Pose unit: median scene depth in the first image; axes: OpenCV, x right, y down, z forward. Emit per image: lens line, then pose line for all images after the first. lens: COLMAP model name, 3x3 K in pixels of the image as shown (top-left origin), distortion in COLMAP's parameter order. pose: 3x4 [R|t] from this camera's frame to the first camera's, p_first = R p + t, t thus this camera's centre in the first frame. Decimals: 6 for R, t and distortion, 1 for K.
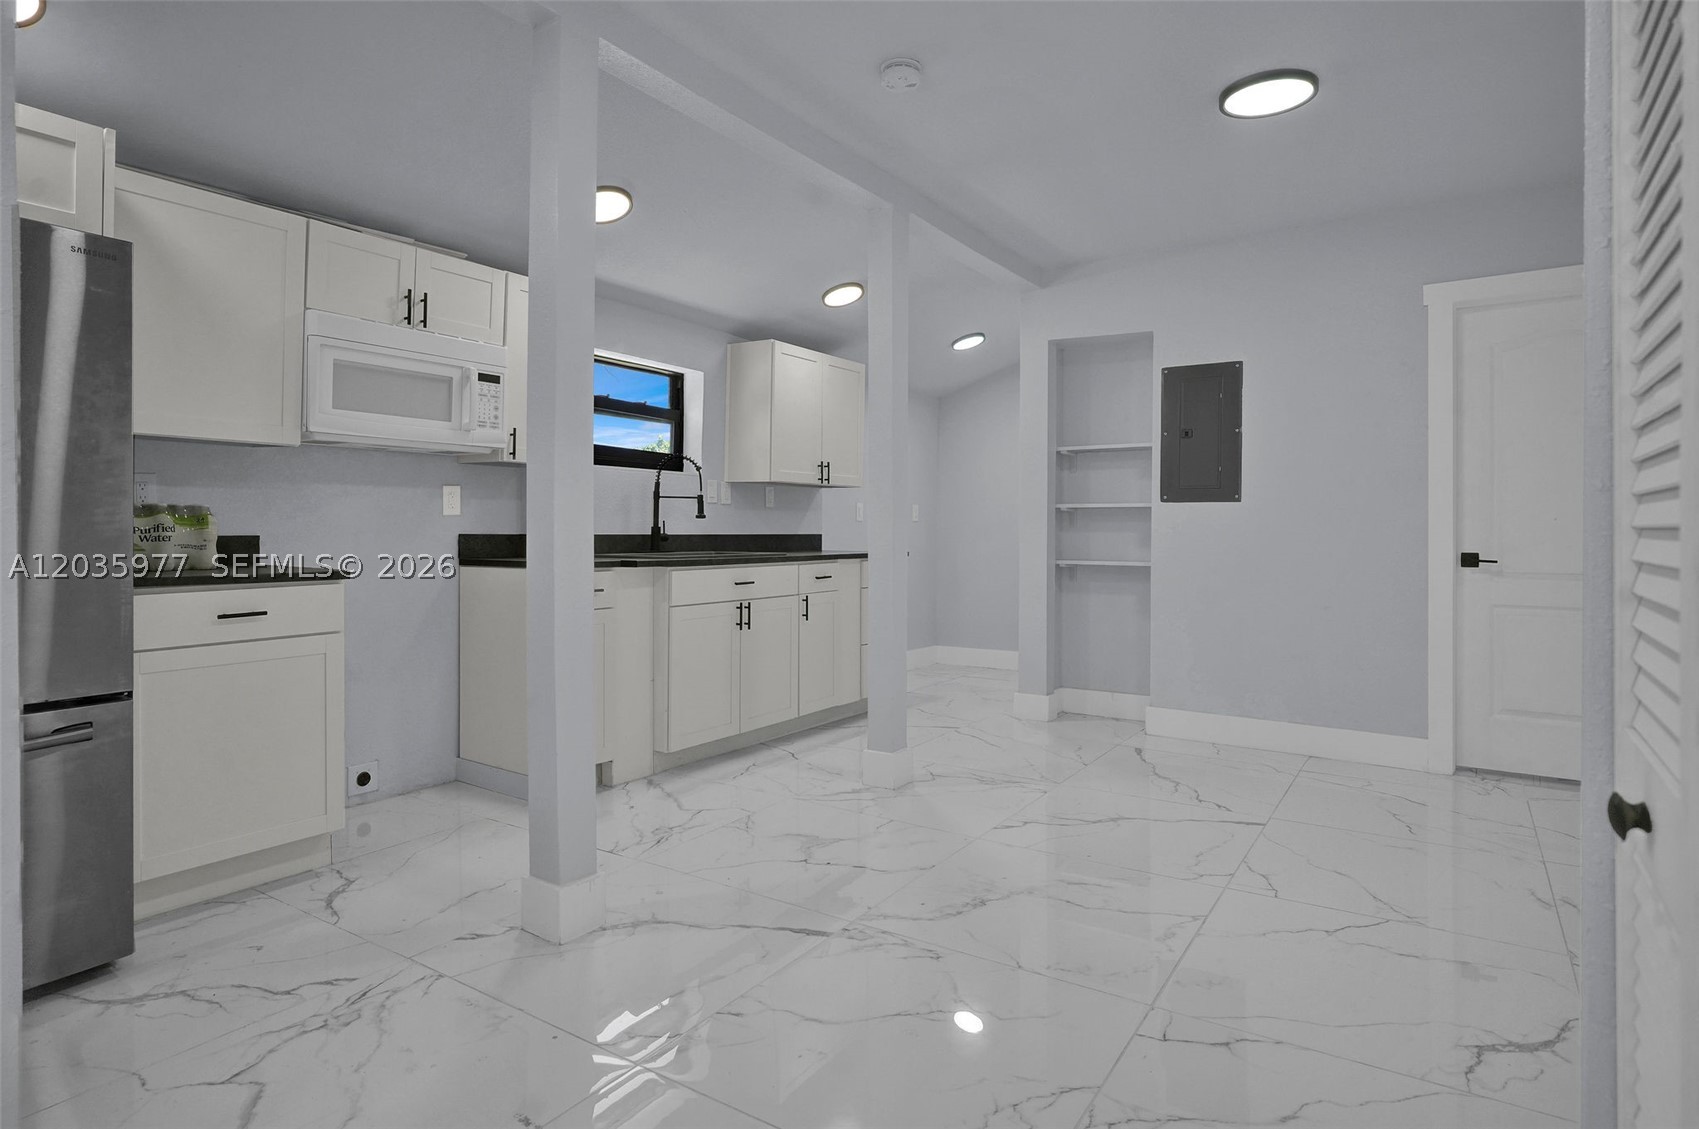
lens RADIAL K [[941.6, 0, 843.1], [0, 941.6, 552.8], [0, 0, 1]] dist [0.004166, -0.001737]
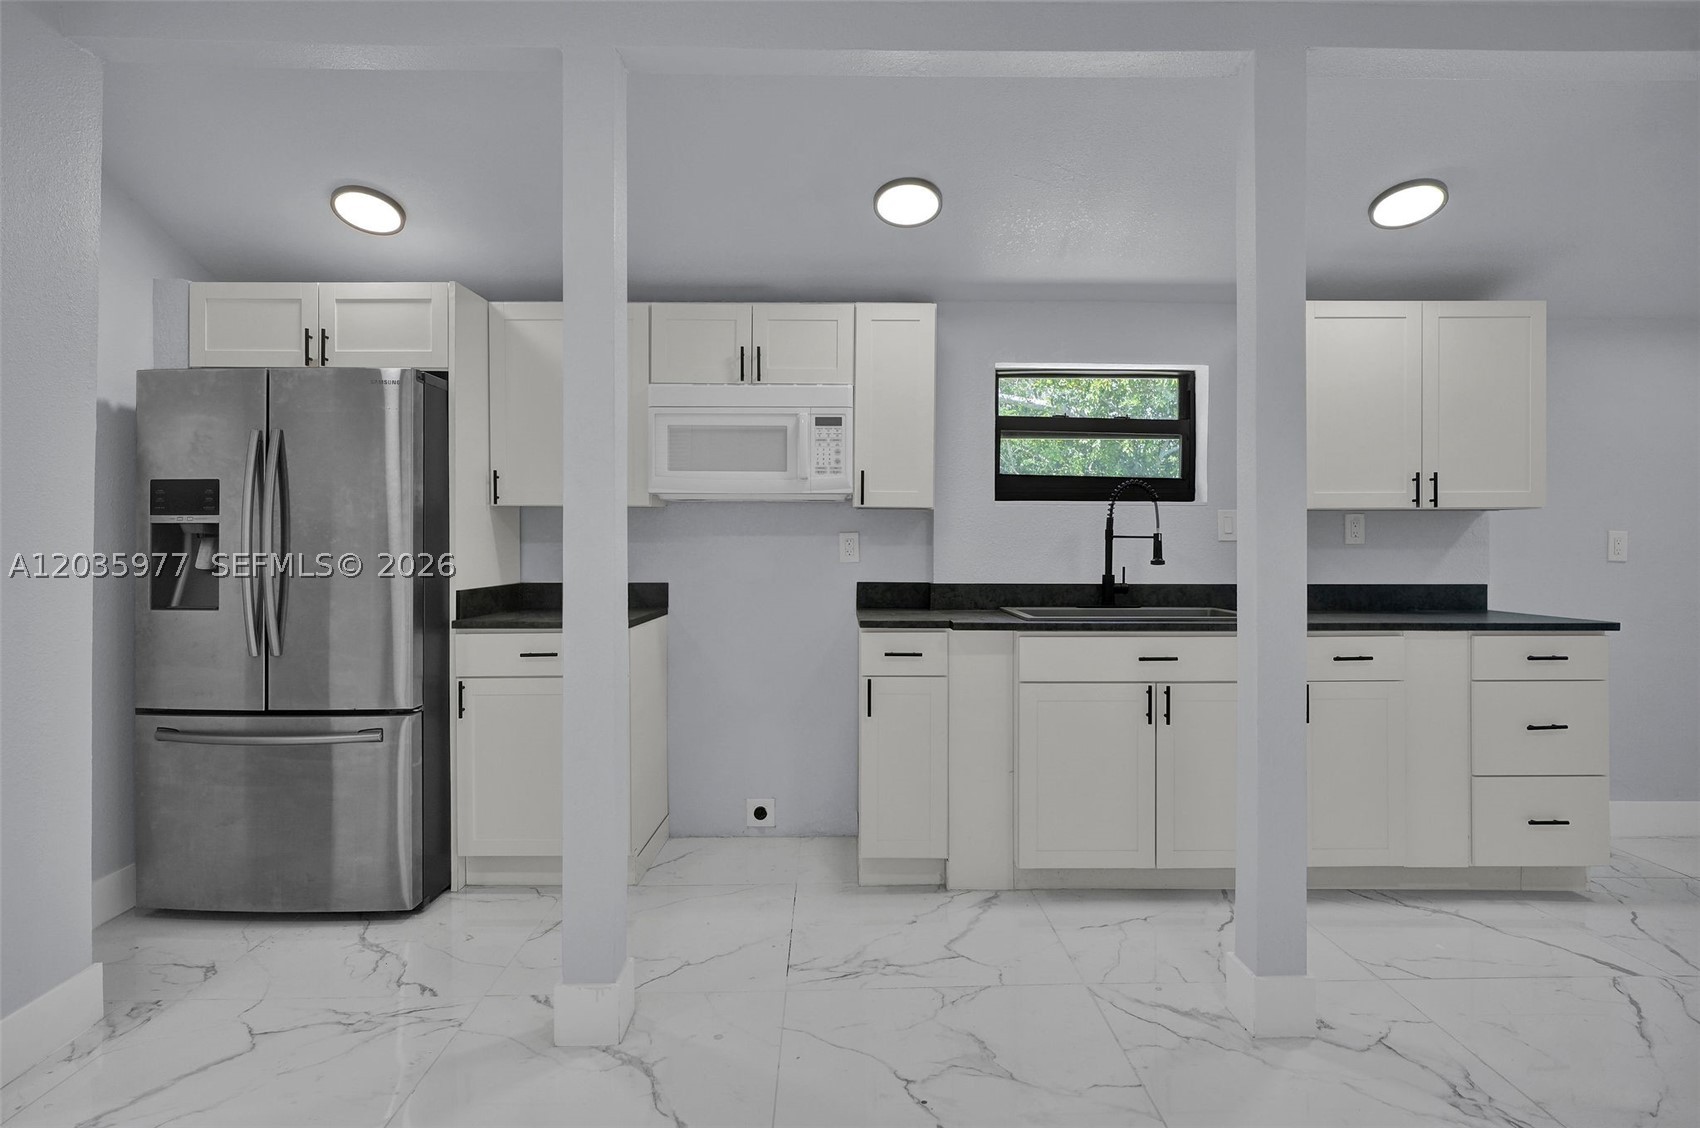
lens RADIAL K [[942.2, 0, 848.1], [0, 942.2, 558.6], [0, 0, 1]] dist [0.004166, -0.001737]
pose [[0.555765, 0.003514, -0.831332, 0.395591], [-0.018731, 0.999790, -0.008295, -0.036386], [0.831129, 0.020182, 0.555714, 0.454656]]
